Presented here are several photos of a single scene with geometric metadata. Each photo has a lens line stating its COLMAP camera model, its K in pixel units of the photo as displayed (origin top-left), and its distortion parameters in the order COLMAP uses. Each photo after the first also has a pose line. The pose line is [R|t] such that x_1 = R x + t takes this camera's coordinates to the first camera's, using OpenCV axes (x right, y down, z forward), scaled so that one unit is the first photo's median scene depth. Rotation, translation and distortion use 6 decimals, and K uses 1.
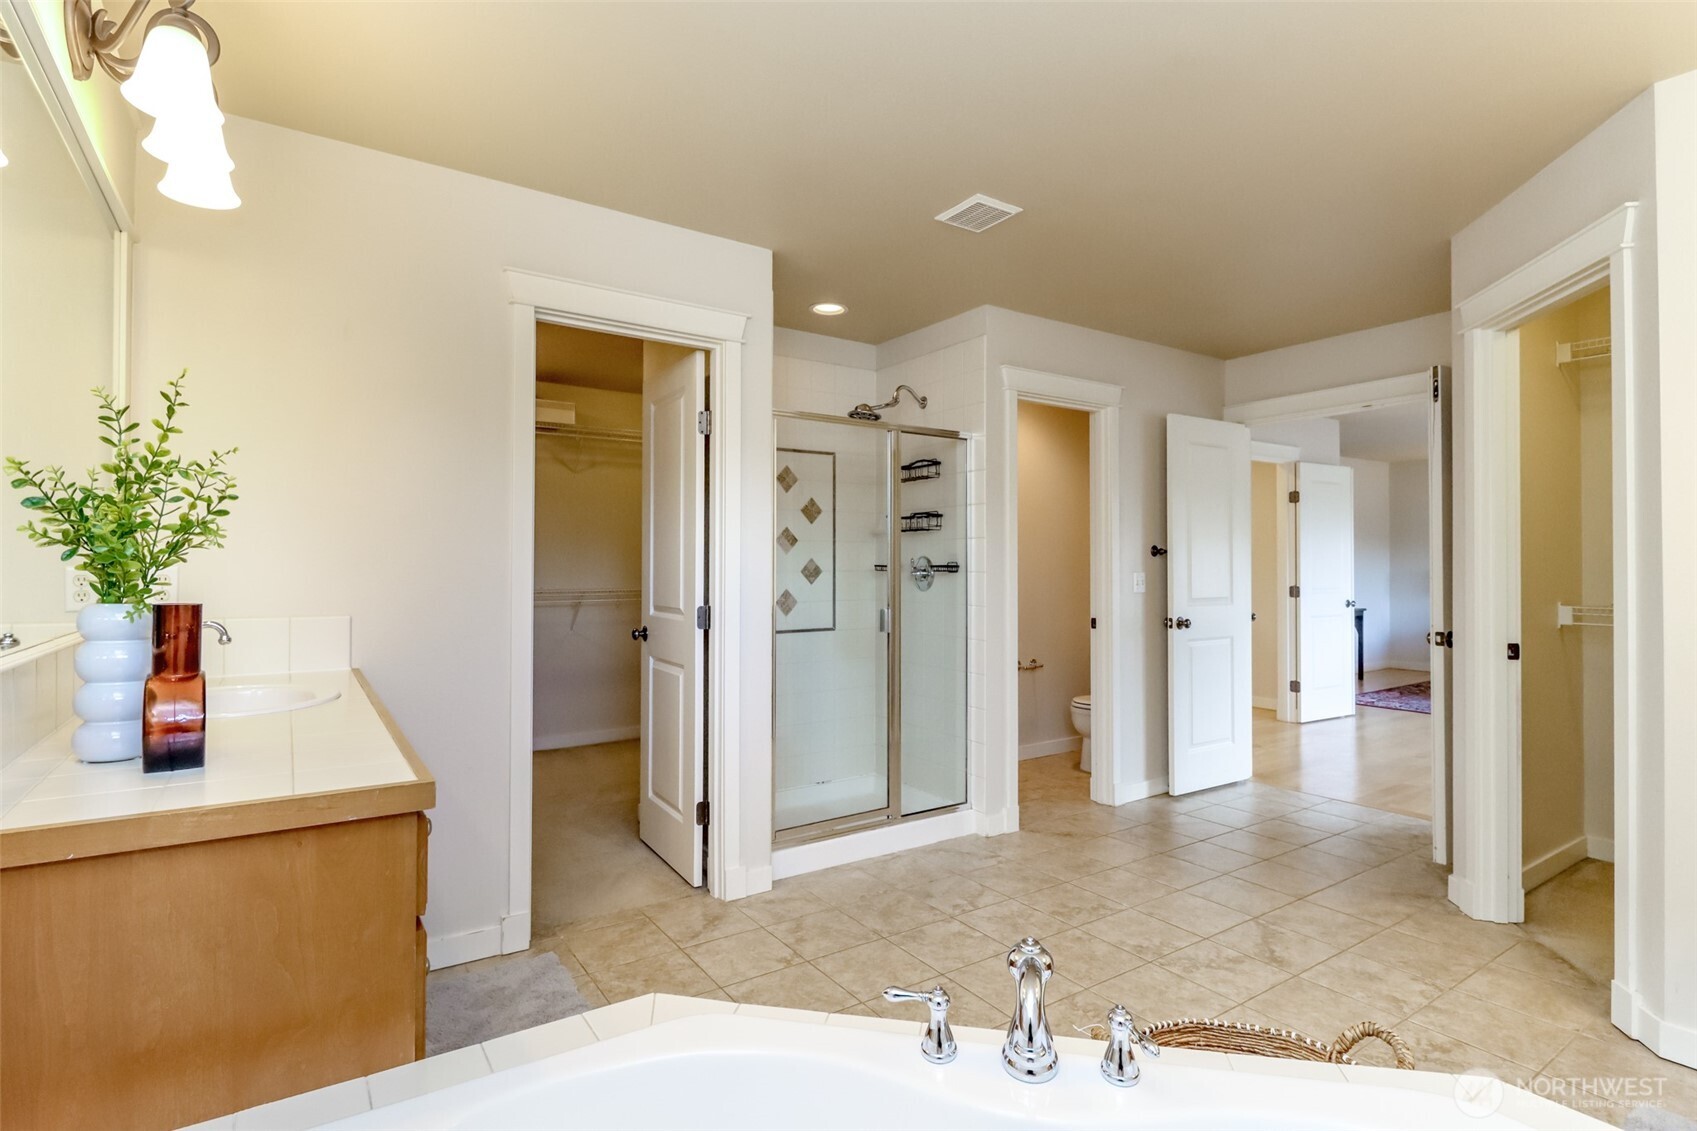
lens RADIAL K [[823.1, 0, 850.1], [0, 823.1, 560.6], [0, 0, 1]] dist [-0.002258, -0.001268]
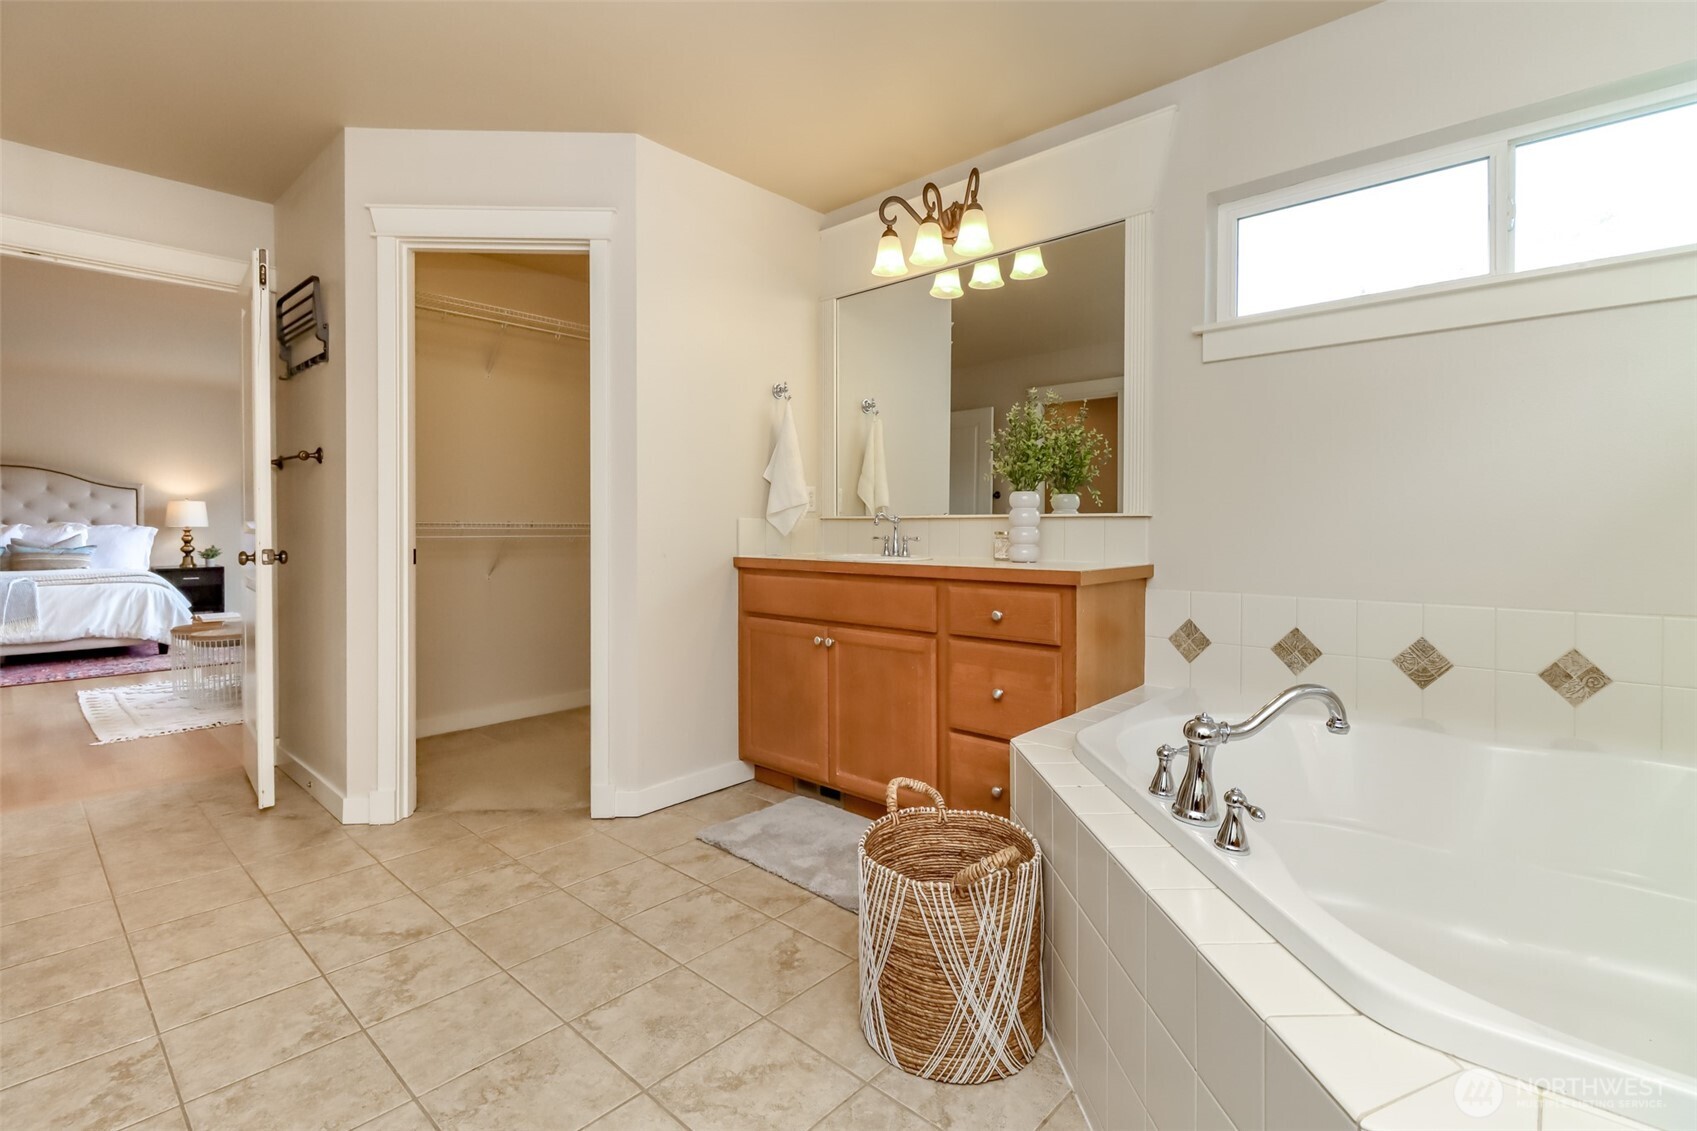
lens RADIAL K [[777.2, 0, 847.6], [0, 777.2, 543.2], [0, 0, 1]] dist [0.018713, -0.010627]
pose [[-0.233124, -0.020721, 0.972226, -0.302594], [-0.011727, 0.999760, 0.018496, 0.066090], [-0.972376, -0.007090, -0.233312, 0.680362]]
